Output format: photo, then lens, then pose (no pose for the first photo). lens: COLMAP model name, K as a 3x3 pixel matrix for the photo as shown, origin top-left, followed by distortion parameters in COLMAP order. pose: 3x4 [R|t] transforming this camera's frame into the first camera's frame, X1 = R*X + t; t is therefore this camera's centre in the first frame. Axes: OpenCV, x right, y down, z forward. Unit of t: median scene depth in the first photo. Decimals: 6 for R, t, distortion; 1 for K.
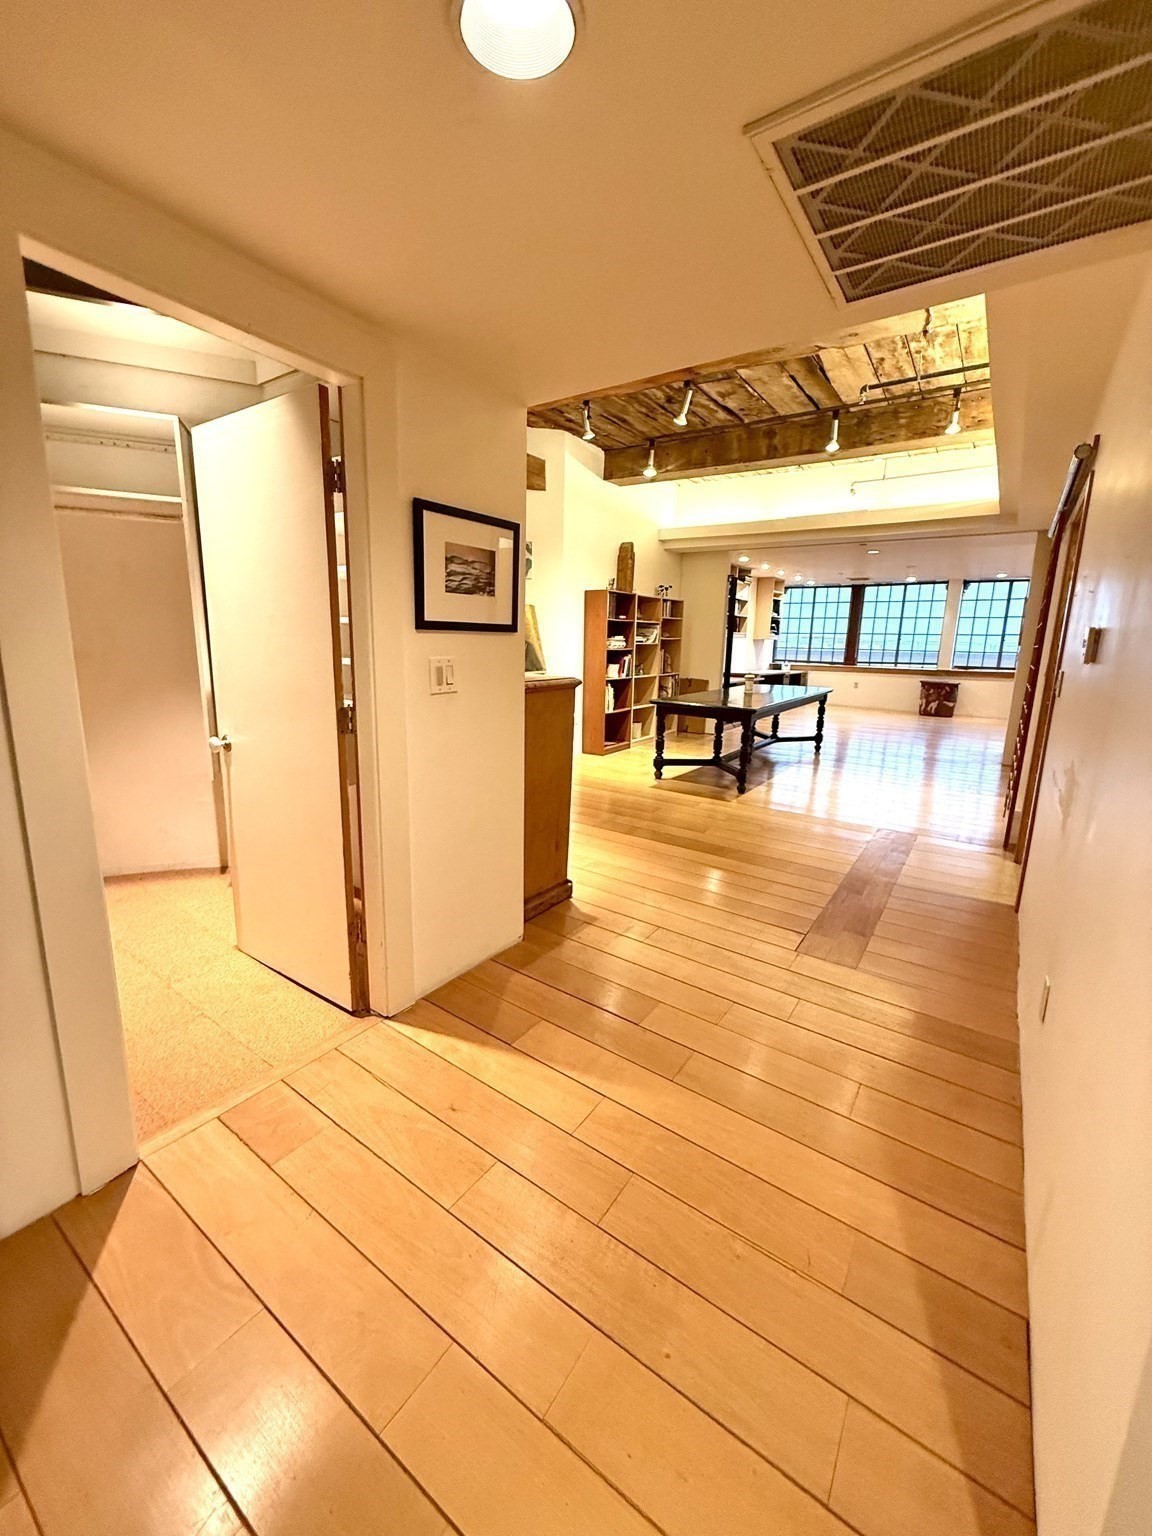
lens RADIAL K [[615.1, 0, 566.7], [0, 615.1, 754.2], [0, 0, 1]] dist [0.000574, -0.000714]
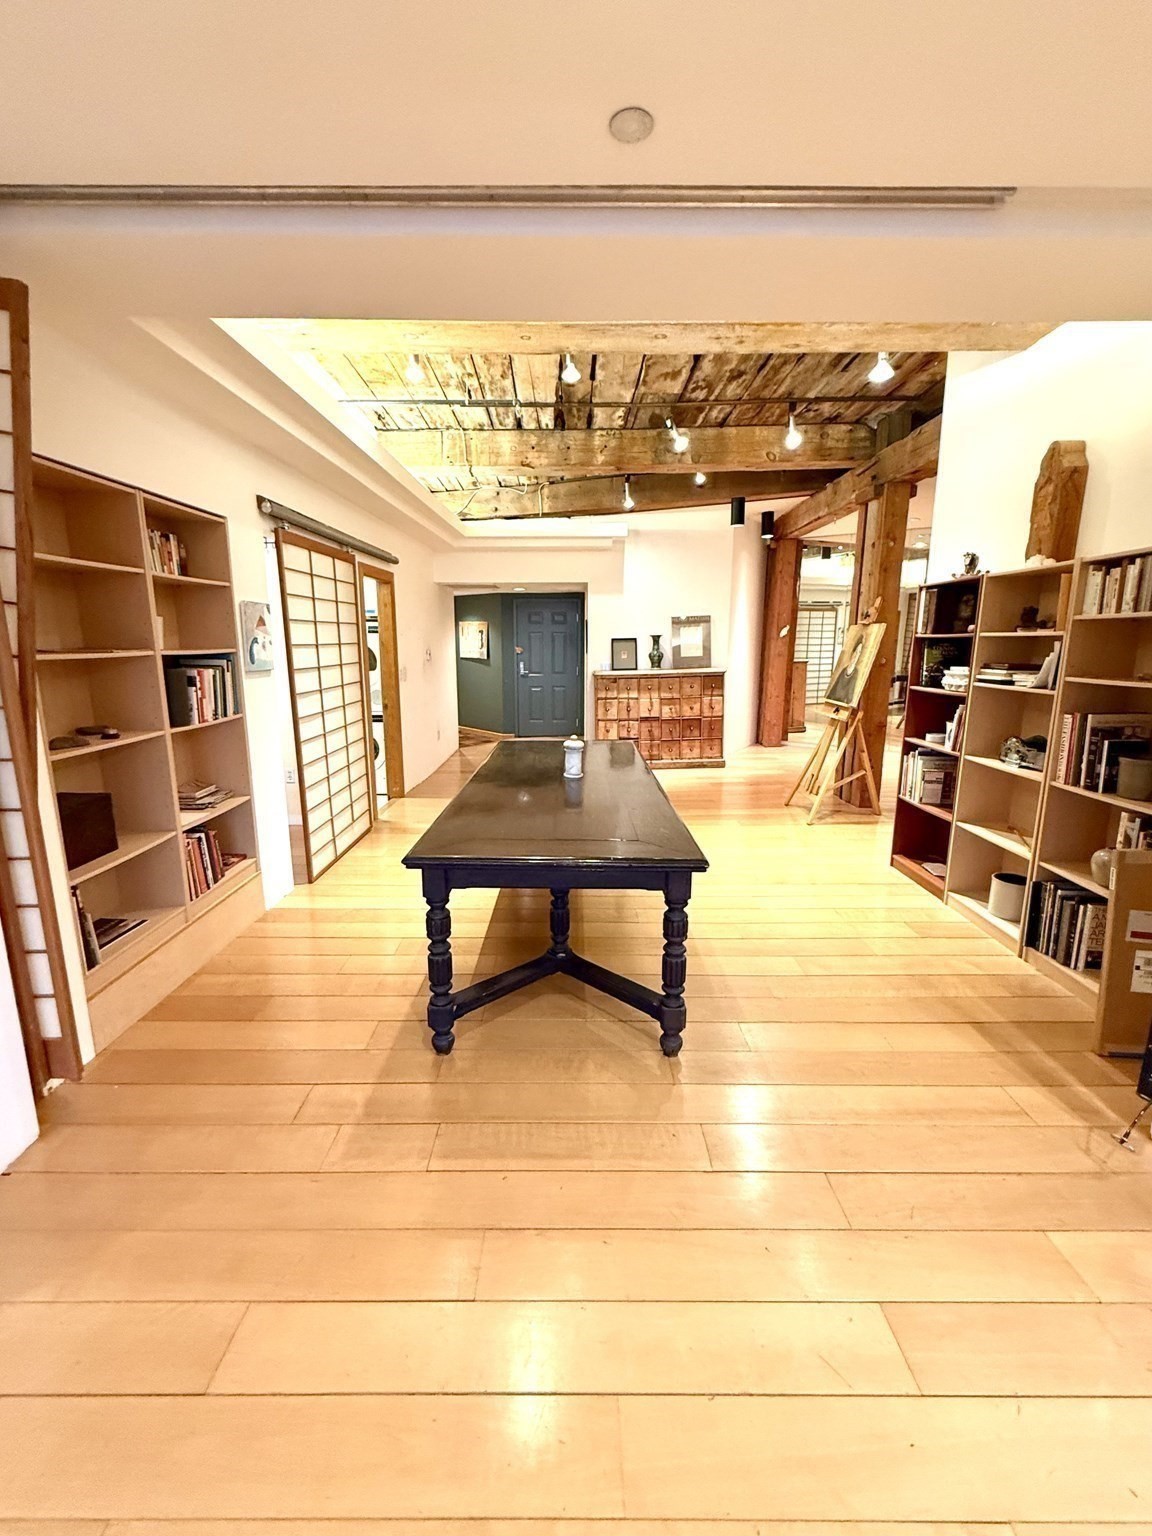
lens RADIAL K [[615.1, 0, 574.5], [0, 615.1, 764.2], [0, 0, 1]] dist [0.000574, -0.000714]
pose [[-0.814168, 0.091590, -0.573360, 0.624935], [-0.125581, 0.936330, 0.327896, -0.239113], [0.566886, 0.338966, -0.750828, 1.208616]]
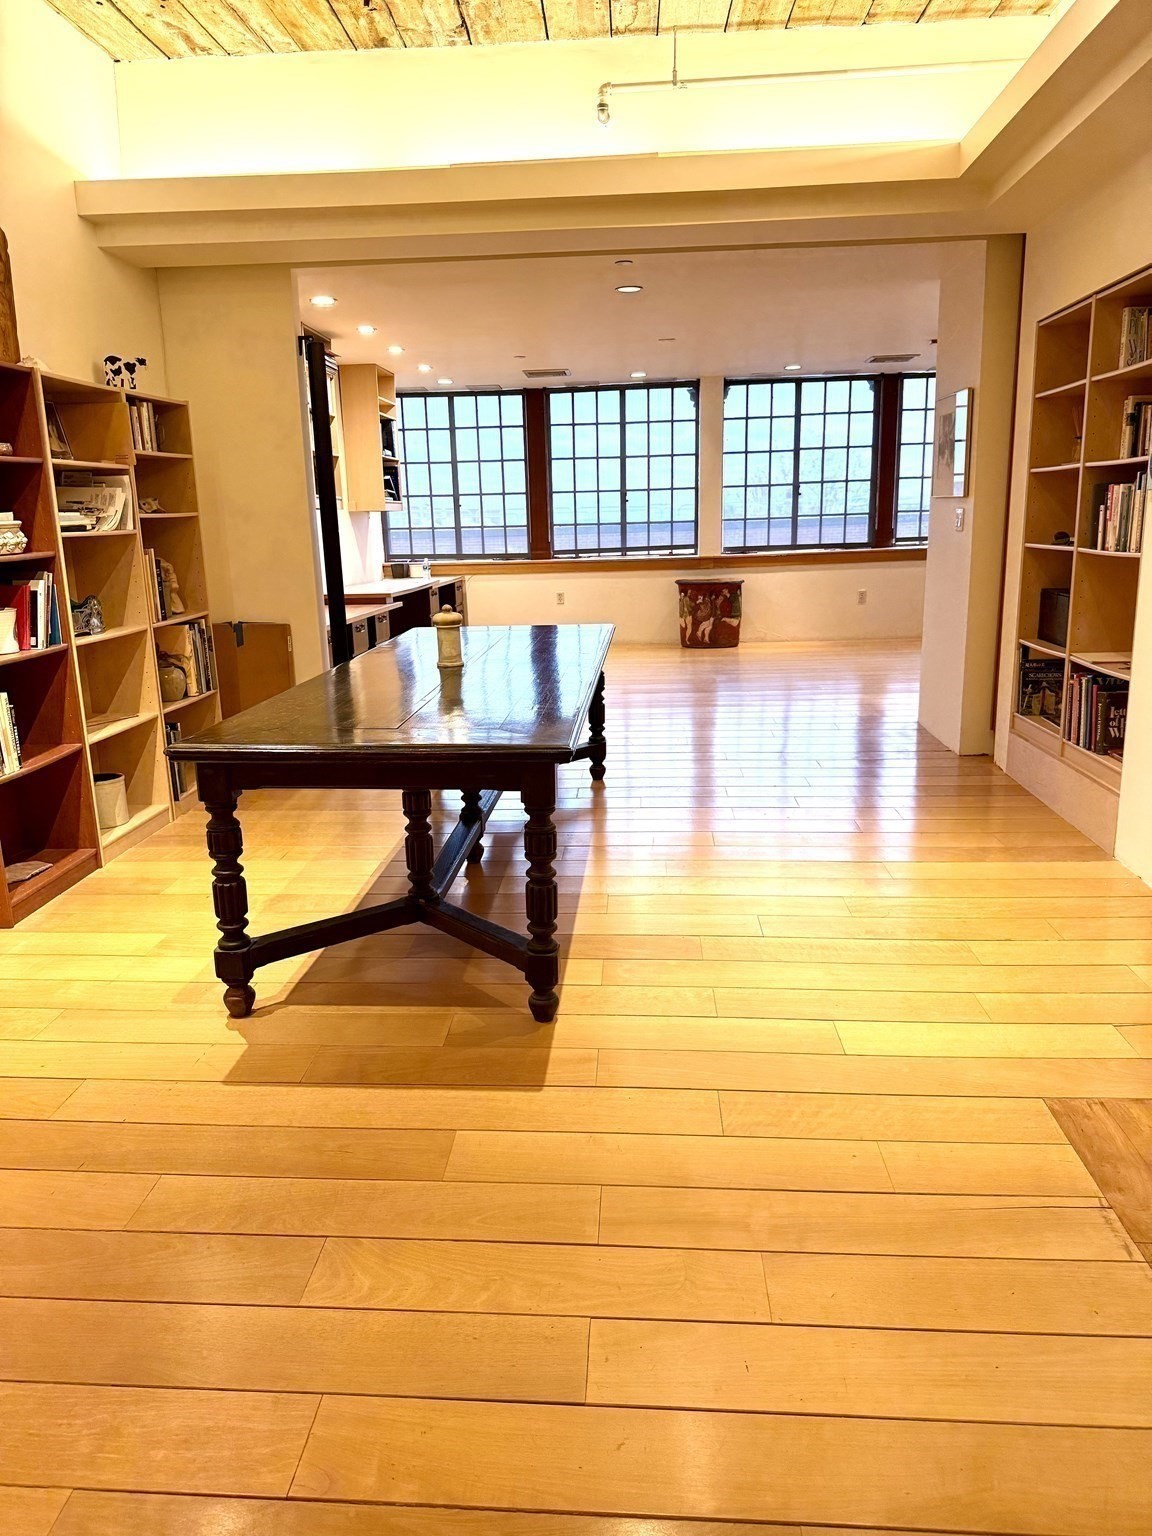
lens RADIAL K [[1074.8, 0, 561.6], [0, 1074.8, 773.3], [0, 0, 1]] dist [0.030398, -0.040643]
pose [[0.853328, -0.160883, 0.495932, 0.038410], [0.136857, 0.986964, 0.084692, -0.074164], [-0.503092, -0.004398, 0.864221, 0.408638]]
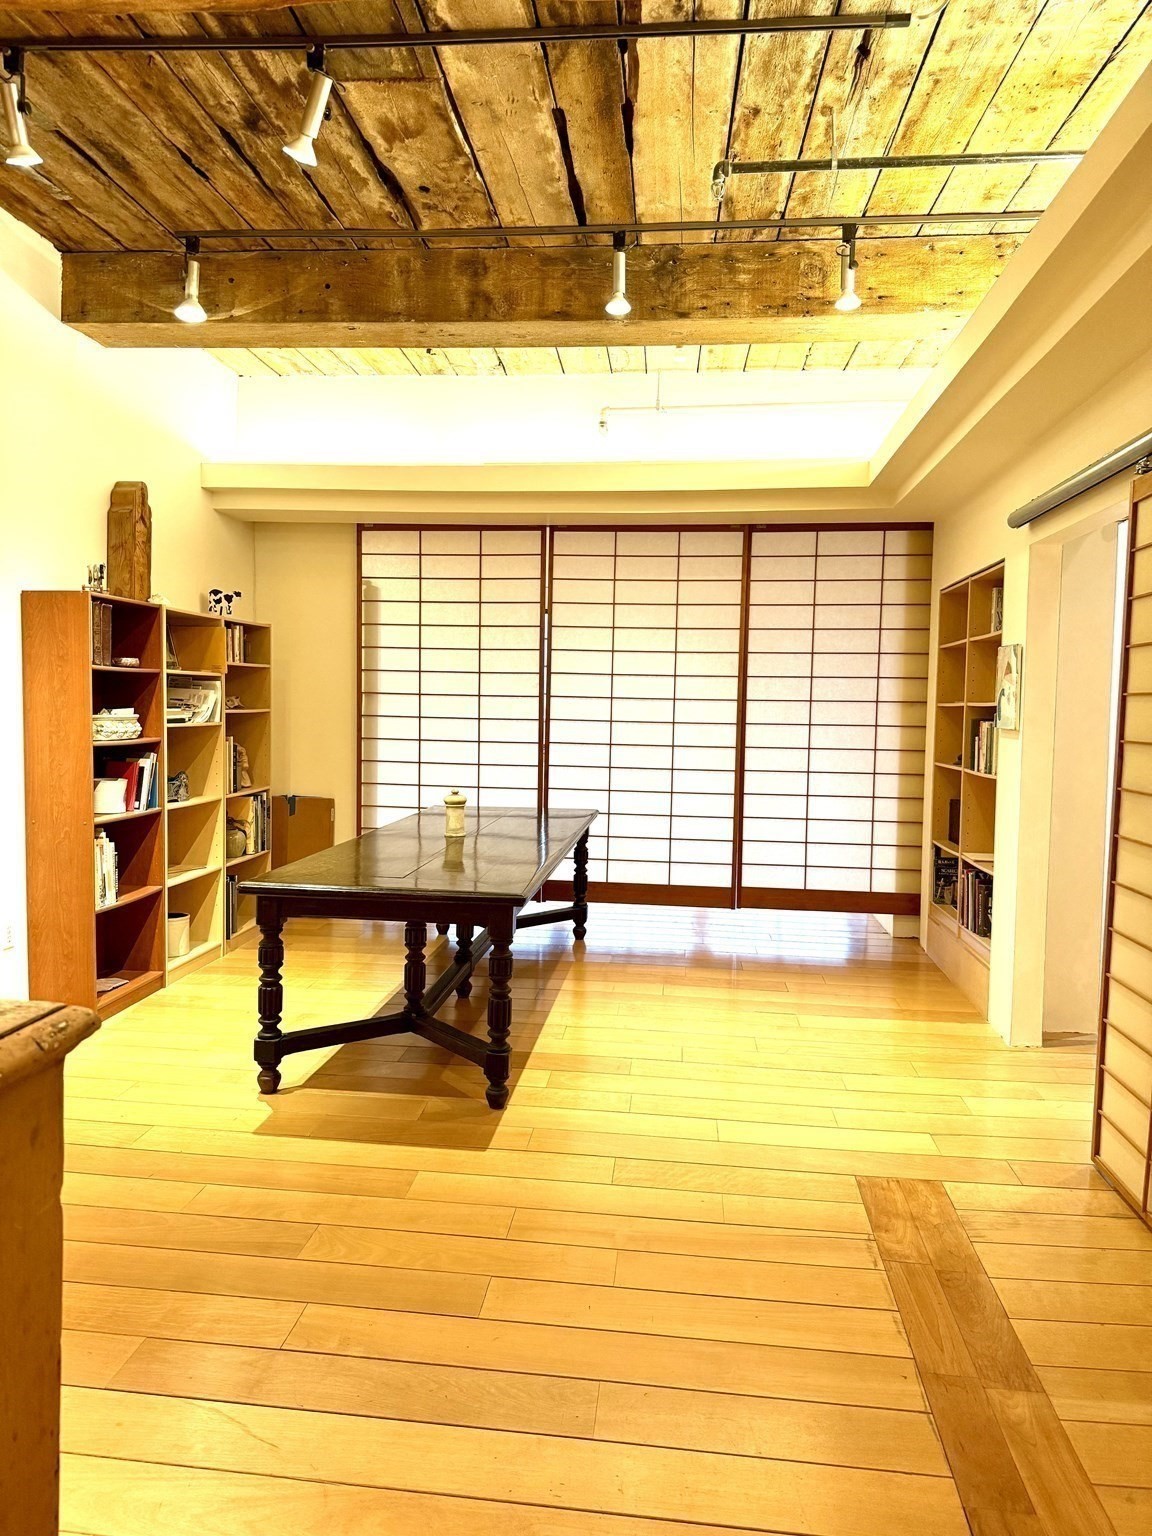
lens RADIAL K [[1074.8, 0, 564.0], [0, 1074.8, 766.5], [0, 0, 1]] dist [0.030398, -0.040643]
pose [[0.874240, -0.032886, 0.484378, -0.004149], [0.089691, 0.991470, -0.094567, -0.063042], [-0.477137, 0.126118, 0.869733, 0.263300]]
